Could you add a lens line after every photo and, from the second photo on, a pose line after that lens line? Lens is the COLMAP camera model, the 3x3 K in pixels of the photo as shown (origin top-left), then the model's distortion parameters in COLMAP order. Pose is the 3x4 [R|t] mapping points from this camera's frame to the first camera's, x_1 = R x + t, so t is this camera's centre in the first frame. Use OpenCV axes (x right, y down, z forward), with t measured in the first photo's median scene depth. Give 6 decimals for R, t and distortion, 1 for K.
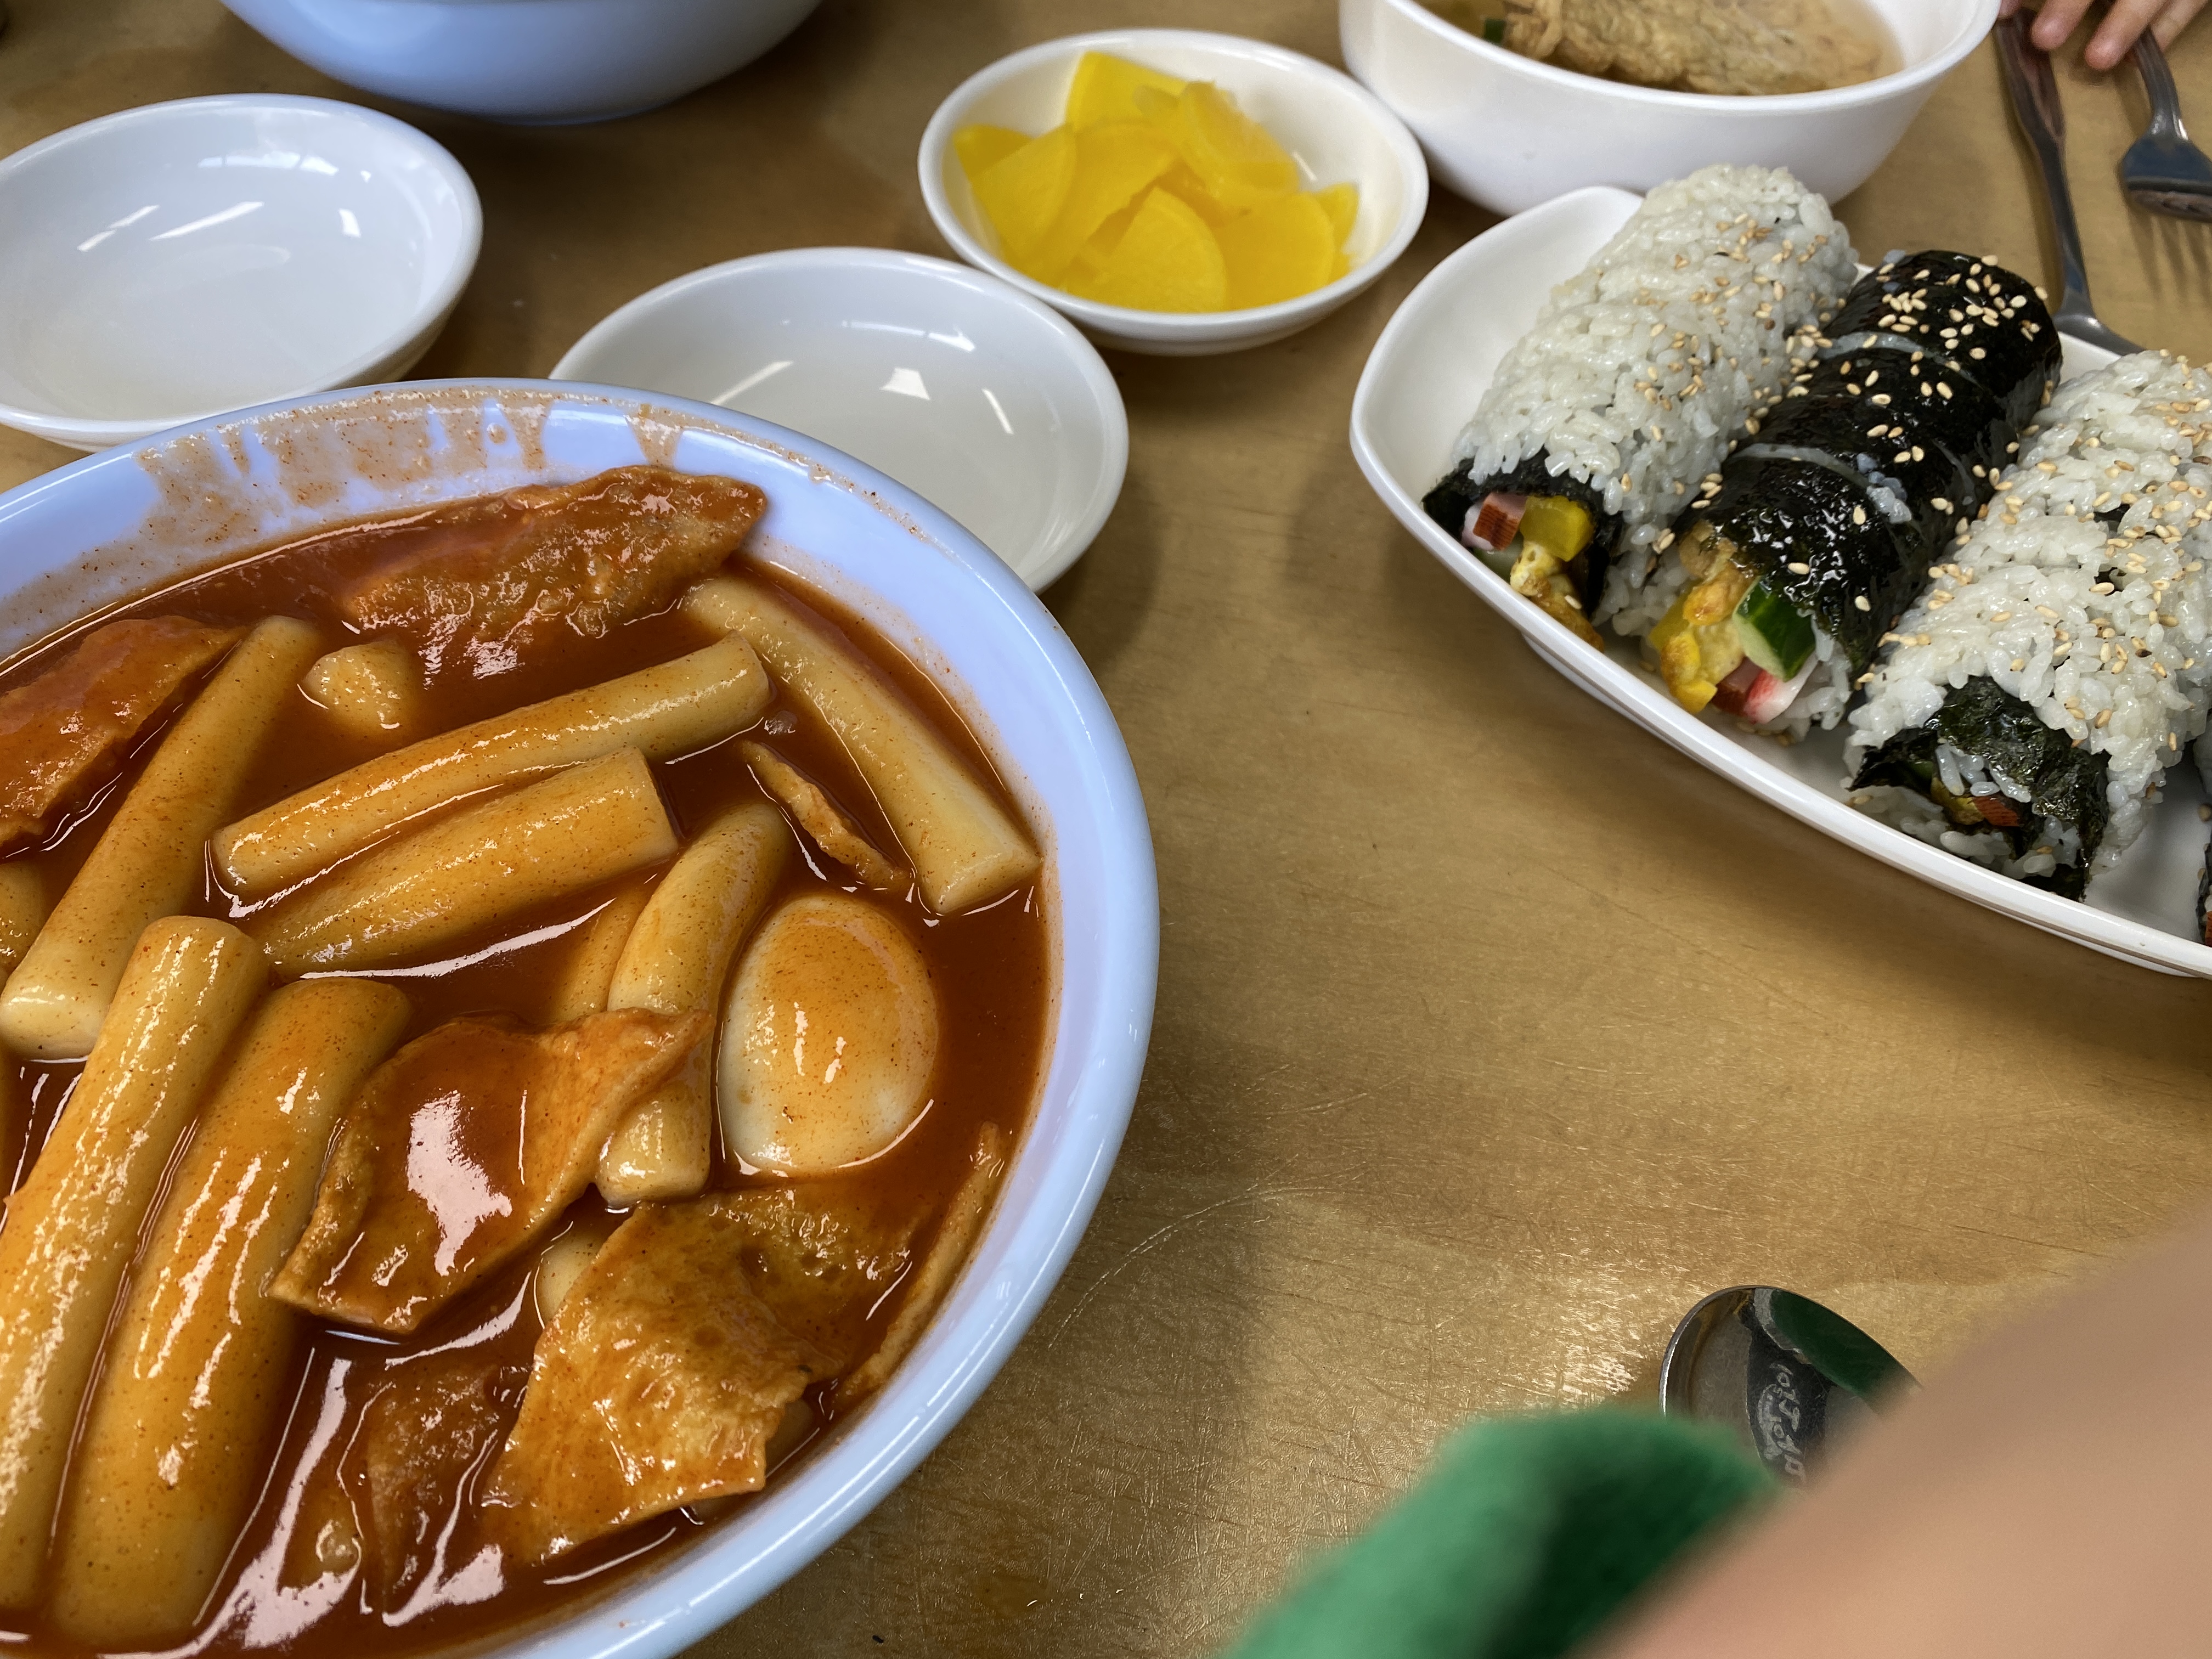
lens RADIAL K [[1687.3, 0, 1106.0], [0, 1687.3, 829.5], [0, 0, 1]] dist [0.037815, -0.074493]
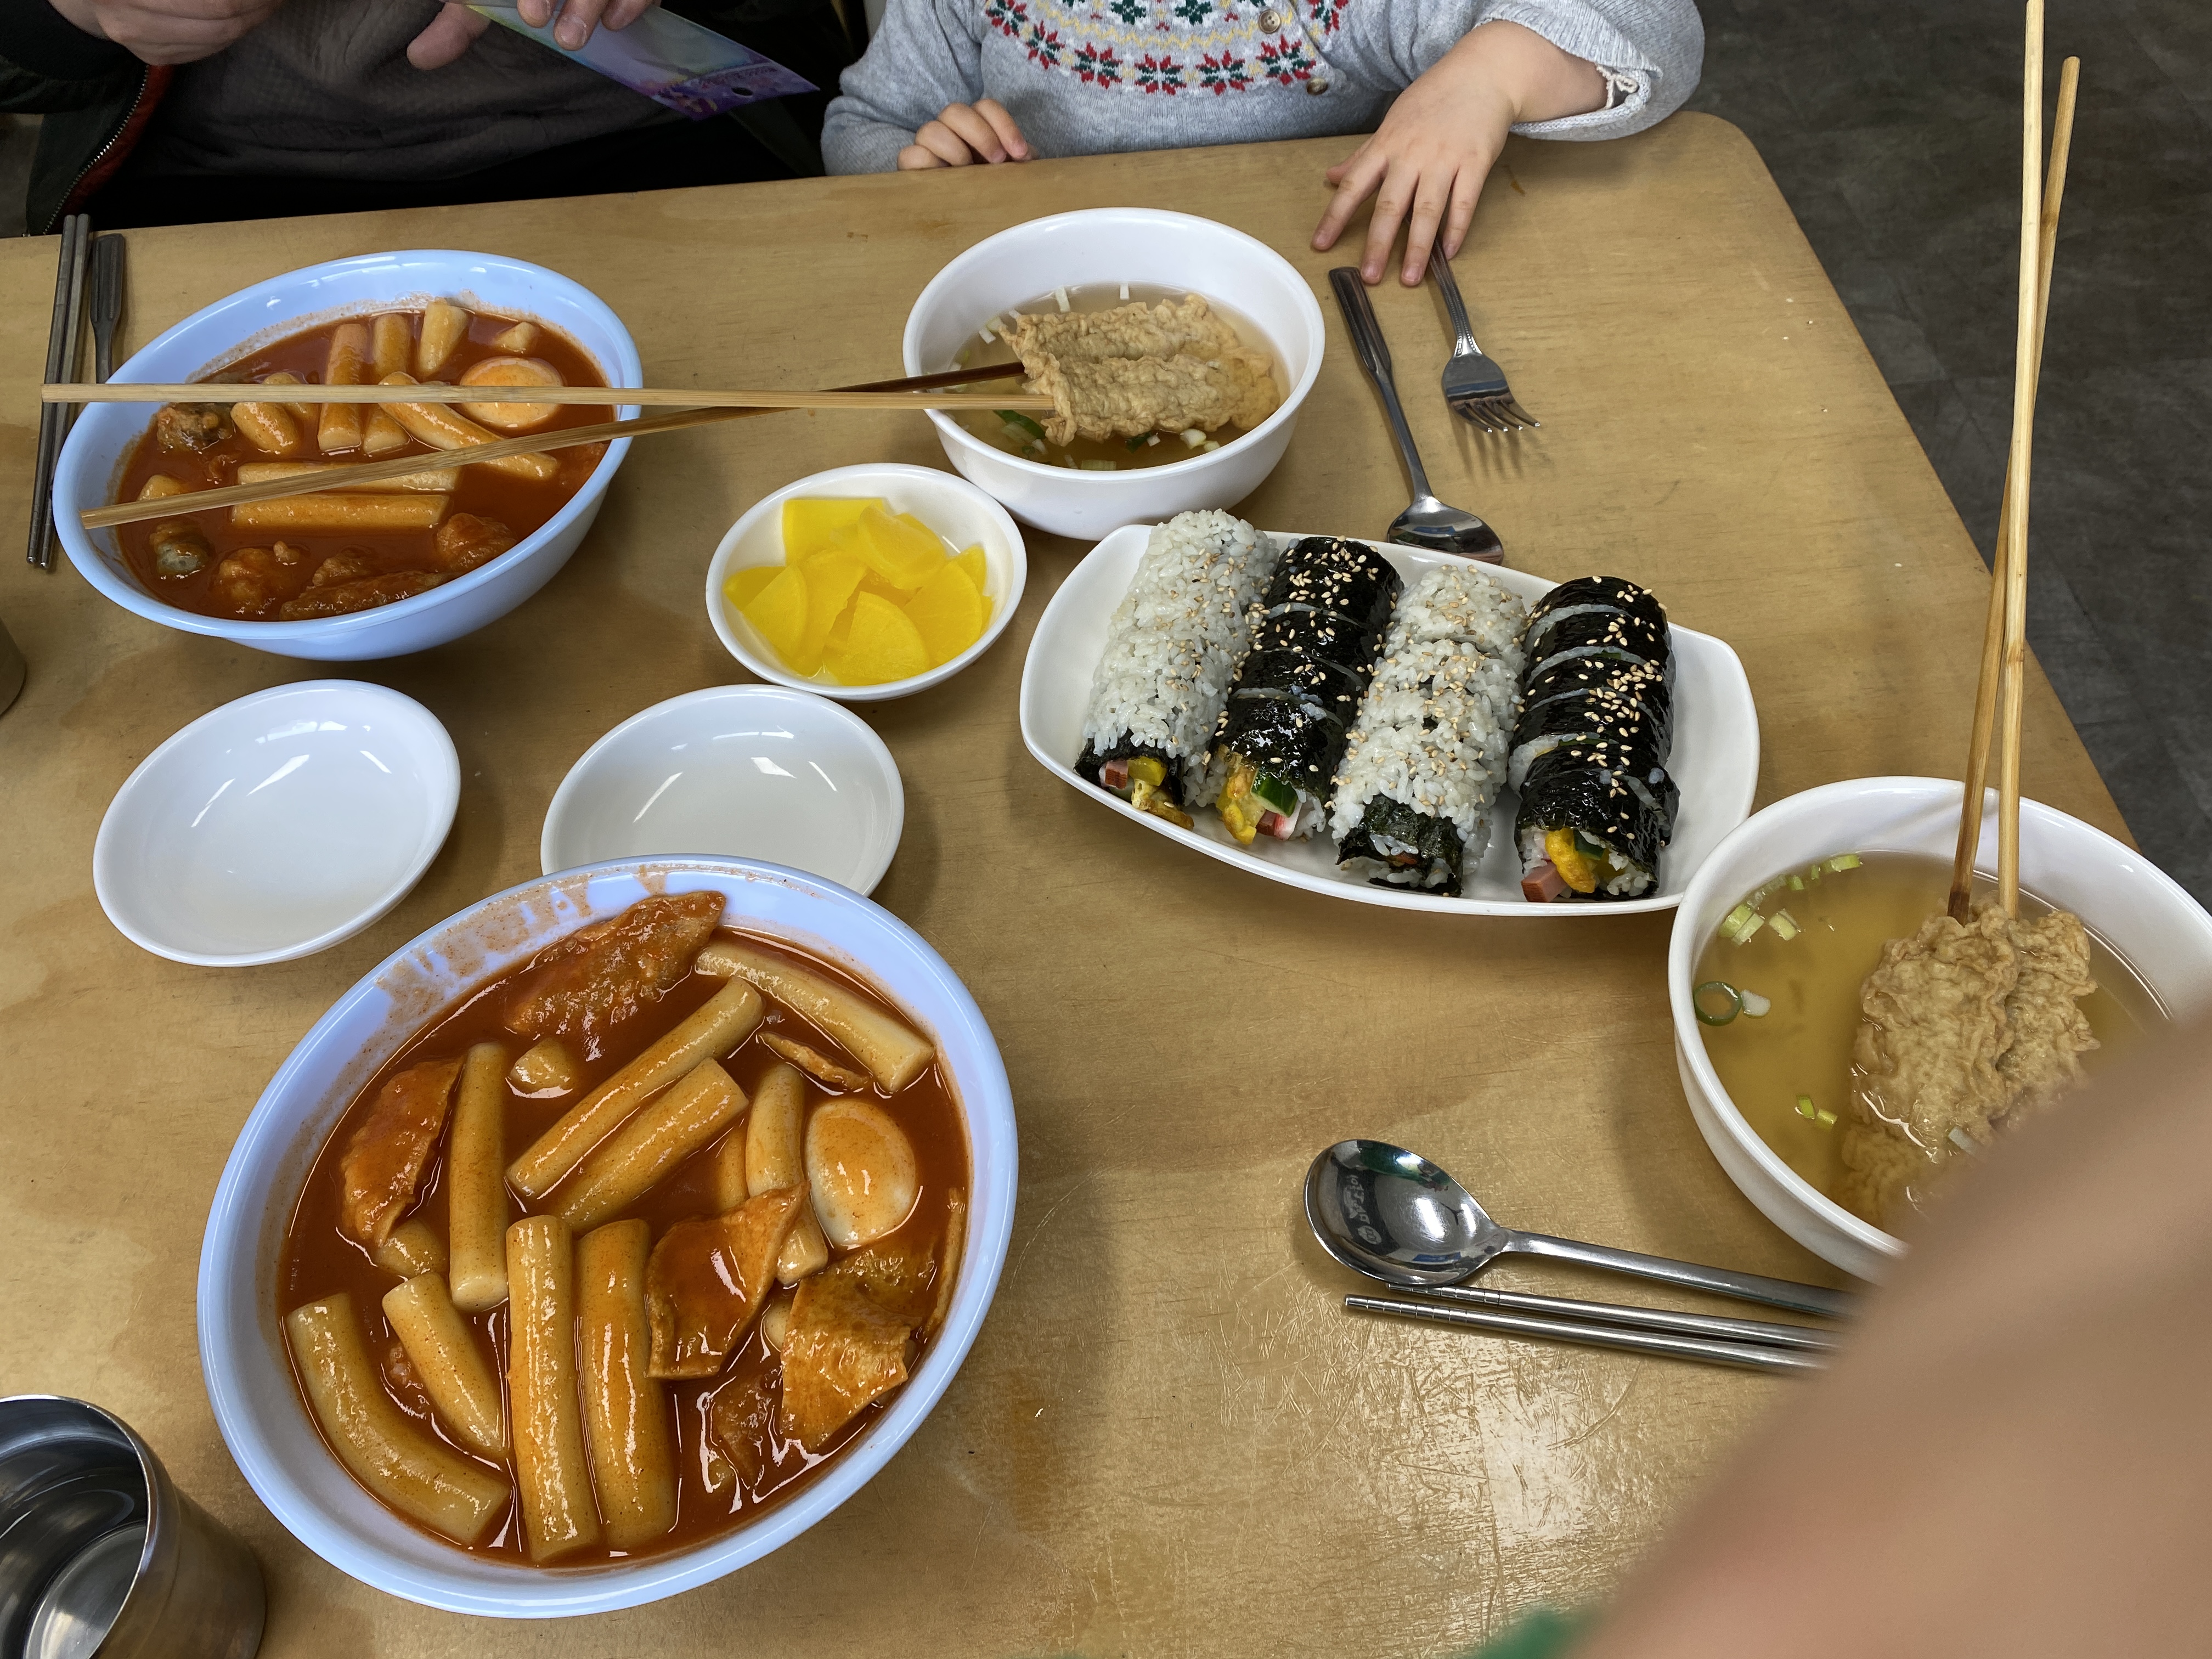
lens RADIAL K [[1697.1, 0, 1134.9], [0, 1697.1, 836.3], [0, 0, 1]] dist [0.150624, -0.461498]
pose [[0.948002, -0.289364, 0.132515, -0.007608], [0.287458, 0.957200, 0.033715, -0.179119], [-0.136599, 0.006131, 0.990607, -0.808617]]
